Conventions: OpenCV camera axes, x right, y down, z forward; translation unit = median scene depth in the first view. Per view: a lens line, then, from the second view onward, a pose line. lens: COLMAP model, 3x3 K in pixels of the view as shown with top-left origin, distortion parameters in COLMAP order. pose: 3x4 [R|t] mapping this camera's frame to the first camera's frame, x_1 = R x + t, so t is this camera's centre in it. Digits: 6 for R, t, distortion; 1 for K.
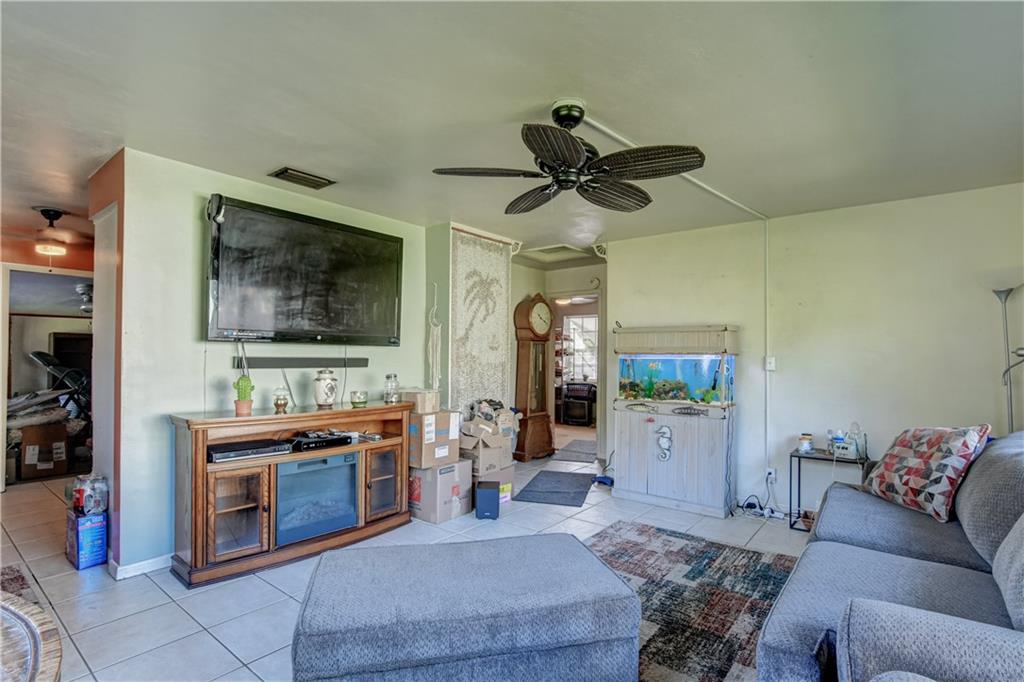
lens RADIAL K [[503.8, 0, 505.3], [0, 503.8, 349.9], [0, 0, 1]] dist [-0.017949, 0.002160]
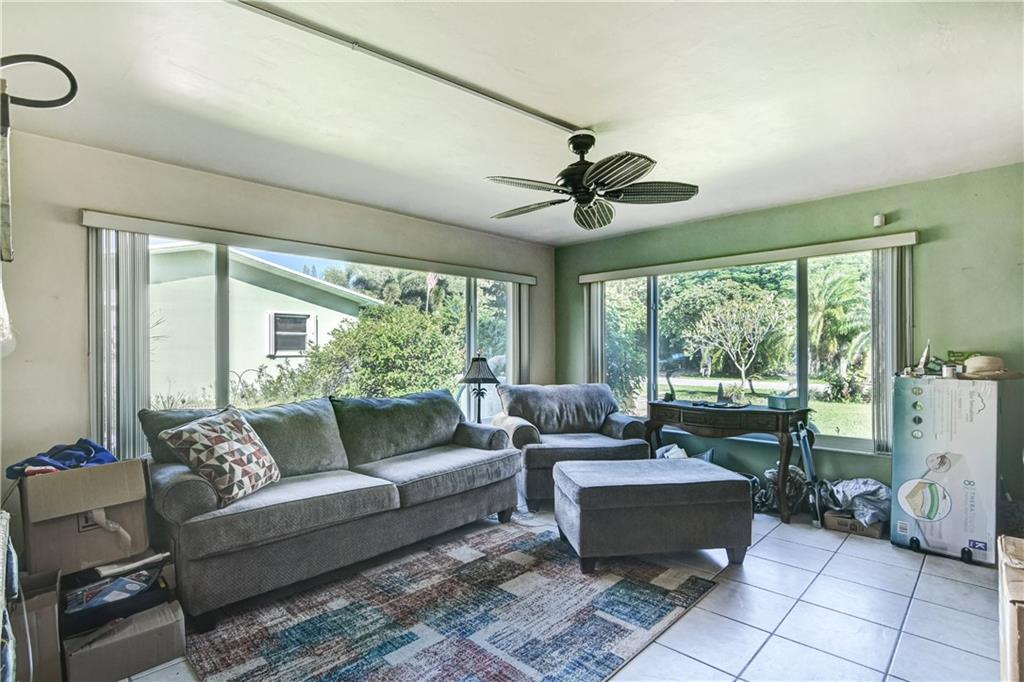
lens RADIAL K [[503.8, 0, 509.1], [0, 503.8, 345.9], [0, 0, 1]] dist [-0.017949, 0.002160]
pose [[-0.995998, -0.002349, 0.089345, 0.118178], [-0.004543, 0.999693, -0.024360, 0.021816], [-0.089261, -0.024668, -0.995703, 1.385119]]
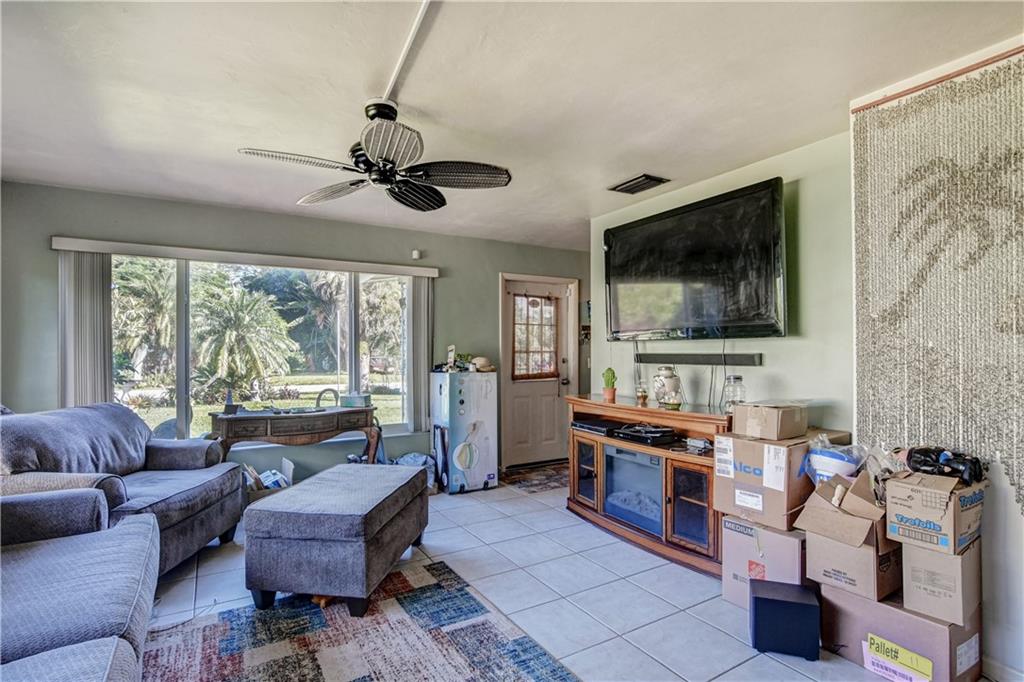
lens RADIAL K [[503.8, 0, 507.5], [0, 503.8, 346.9], [0, 0, 1]] dist [-0.017949, 0.002160]
pose [[-0.345337, -0.014765, -0.938363, 0.626596], [0.015639, 0.999647, -0.021484, 0.017583], [0.938348, -0.022094, -0.344984, 1.006395]]
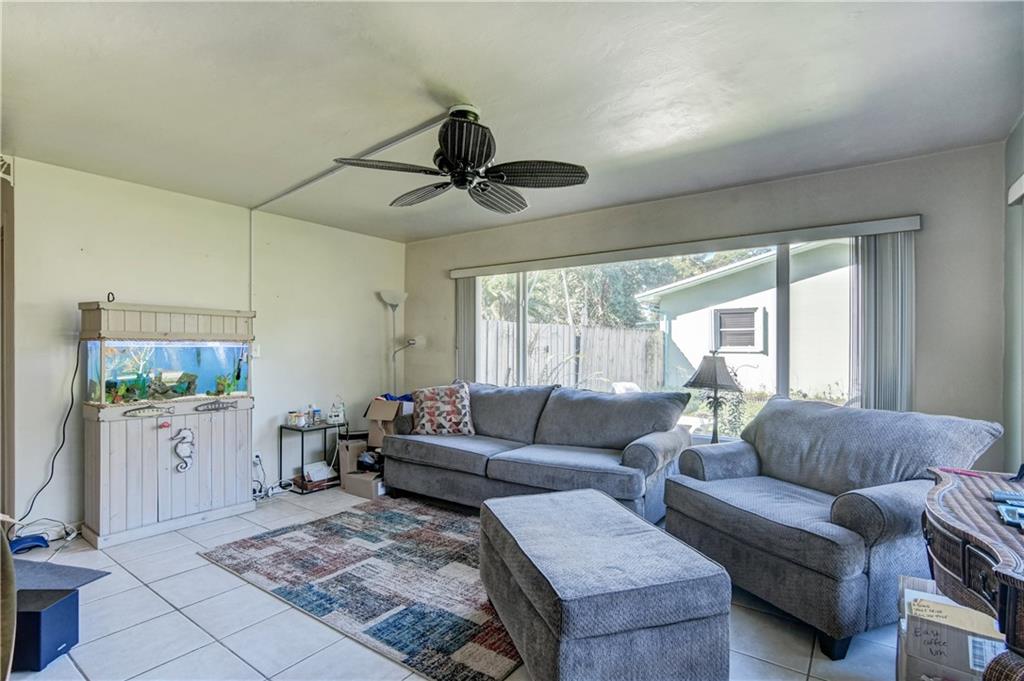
lens RADIAL K [[503.8, 0, 506.9], [0, 503.8, 348.4], [0, 0, 1]] dist [-0.017949, 0.002160]
pose [[-0.052037, -0.007488, 0.998617, -0.607069], [-0.017159, 0.999831, 0.006603, 0.007301], [-0.998498, -0.016791, -0.052156, 0.610113]]
